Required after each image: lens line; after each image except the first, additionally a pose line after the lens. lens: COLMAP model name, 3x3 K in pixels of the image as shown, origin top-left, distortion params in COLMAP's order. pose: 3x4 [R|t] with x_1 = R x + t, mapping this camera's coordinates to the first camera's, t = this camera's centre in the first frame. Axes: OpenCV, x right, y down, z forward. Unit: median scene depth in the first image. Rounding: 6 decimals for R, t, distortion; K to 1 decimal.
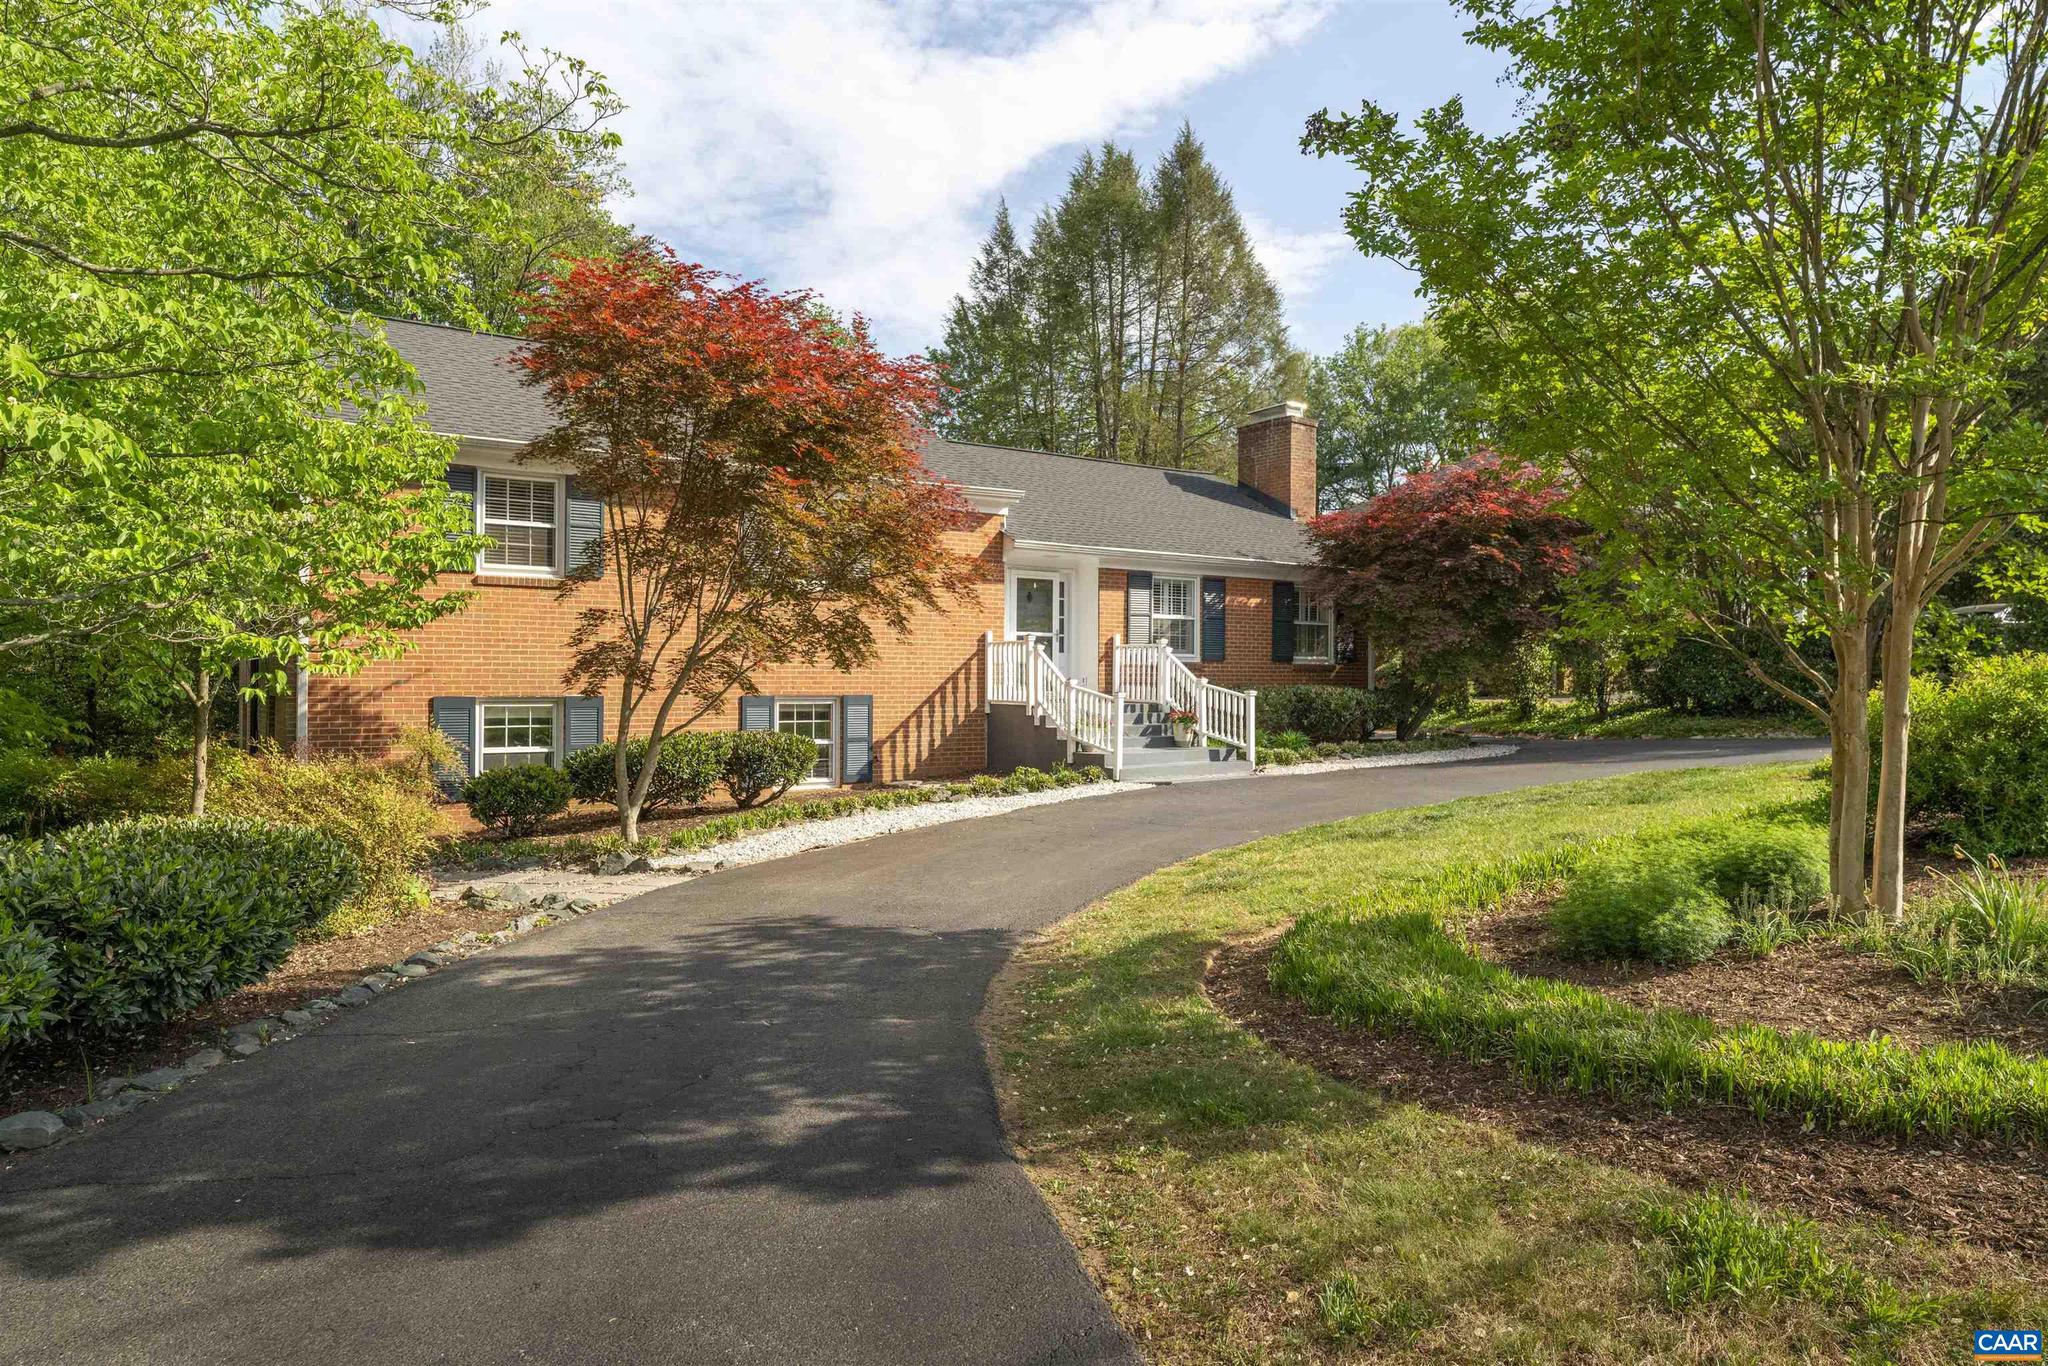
lens RADIAL K [[1245.5, 0, 1023.8], [0, 1245.5, 675.4], [0, 0, 1]] dist [0.001578, 0.000209]
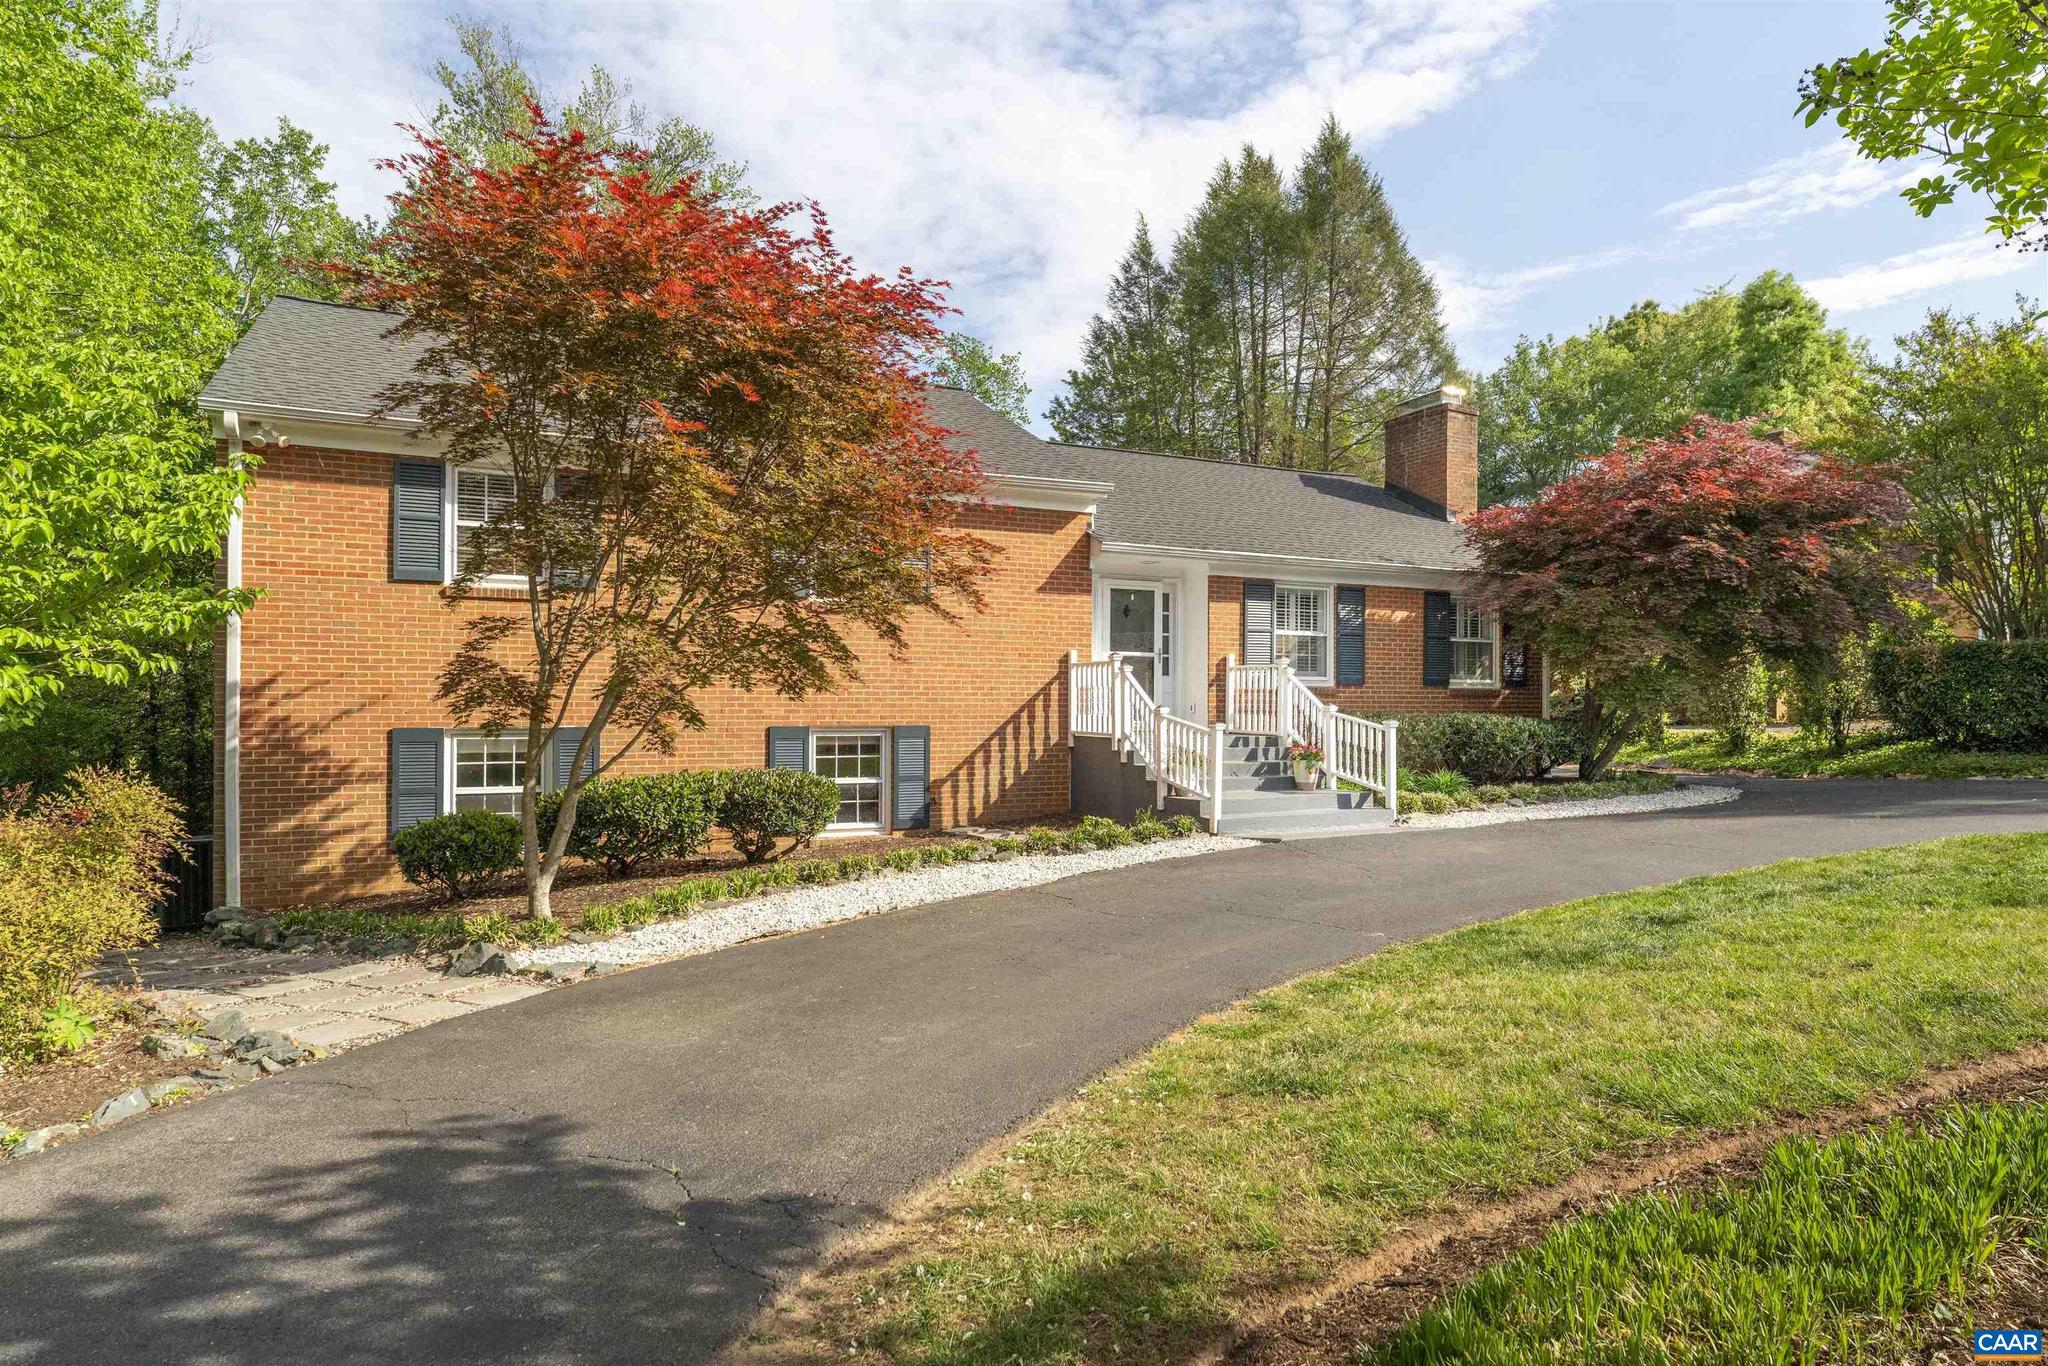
lens RADIAL K [[1132.7, 0, 1024.0], [0, 1132.7, 698.3], [0, 0, 1]] dist [-0.002841, -0.000241]
pose [[0.988248, -0.002235, -0.152845, 0.056588], [0.001681, 0.999992, -0.003752, 0.000037], [0.152852, 0.003451, 0.988243, 0.228993]]
